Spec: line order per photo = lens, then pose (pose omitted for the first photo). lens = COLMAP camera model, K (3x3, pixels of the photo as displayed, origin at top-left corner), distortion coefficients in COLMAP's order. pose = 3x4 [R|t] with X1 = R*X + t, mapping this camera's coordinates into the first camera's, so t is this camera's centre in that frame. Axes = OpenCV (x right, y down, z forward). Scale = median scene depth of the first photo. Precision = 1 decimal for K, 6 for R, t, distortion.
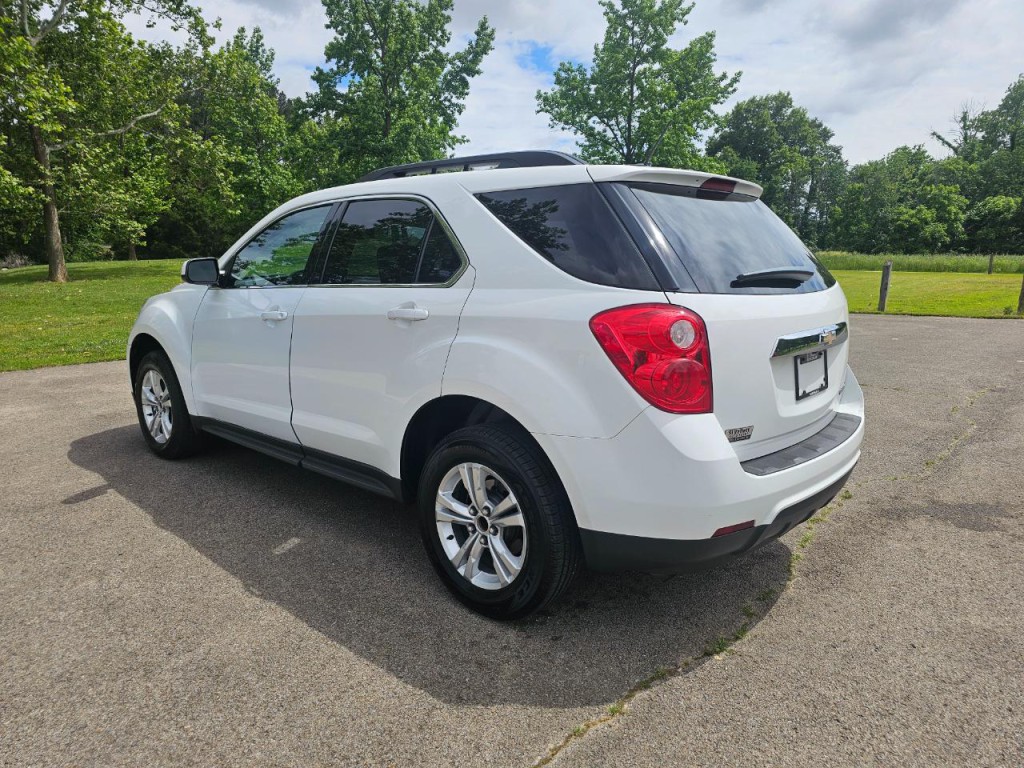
lens RADIAL K [[699.6, 0, 510.9], [0, 699.6, 384.6], [0, 0, 1]] dist [0.055942, -0.040665]
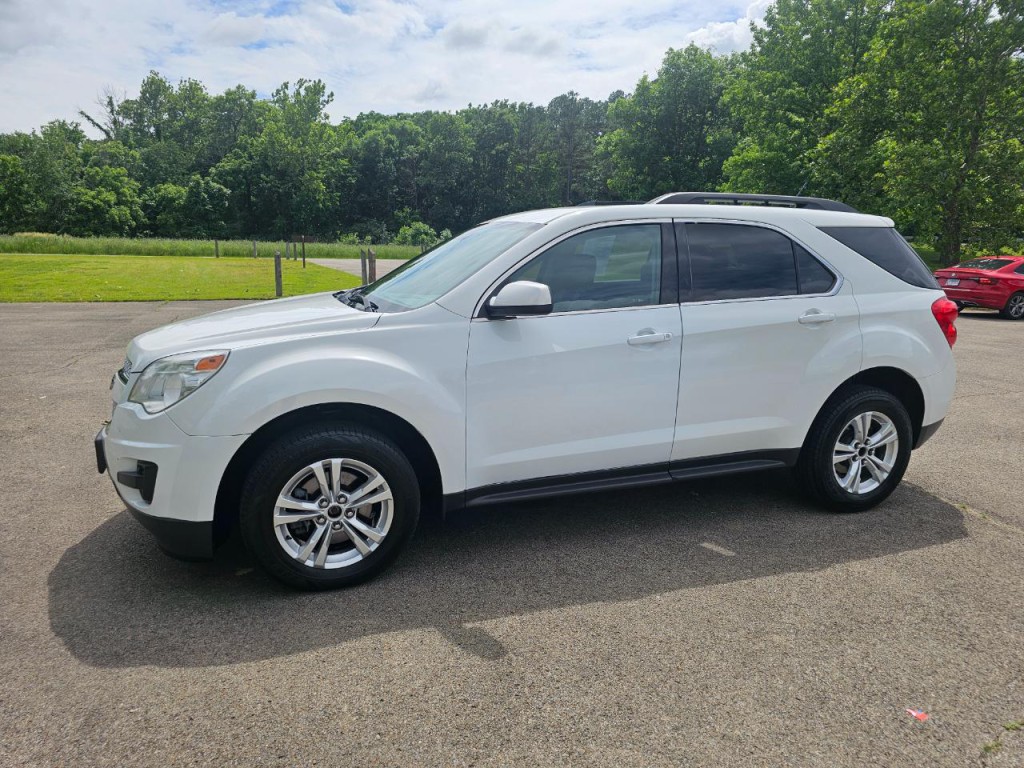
lens RADIAL K [[699.6, 0, 518.9], [0, 699.6, 390.6], [0, 0, 1]] dist [0.055942, -0.040665]
pose [[0.441984, -0.181446, 0.878480, -0.127695], [0.150213, 0.980471, 0.126937, -0.017700], [-0.884357, 0.075855, 0.460608, 0.072209]]
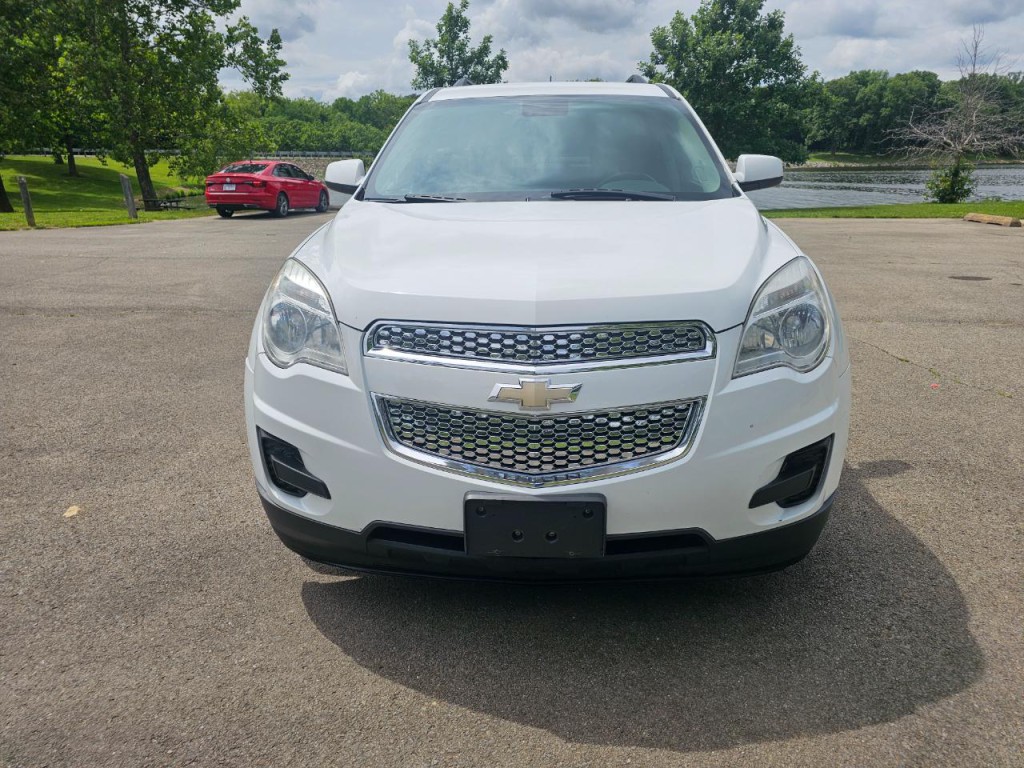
lens RADIAL K [[699.6, 0, 511.2], [0, 699.6, 386.6], [0, 0, 1]] dist [0.055942, -0.040665]
pose [[-0.636374, -0.232358, 0.735553, -0.100912], [0.156294, 0.894936, 0.417926, -0.035690], [-0.755381, 0.380920, -0.533197, 0.192325]]
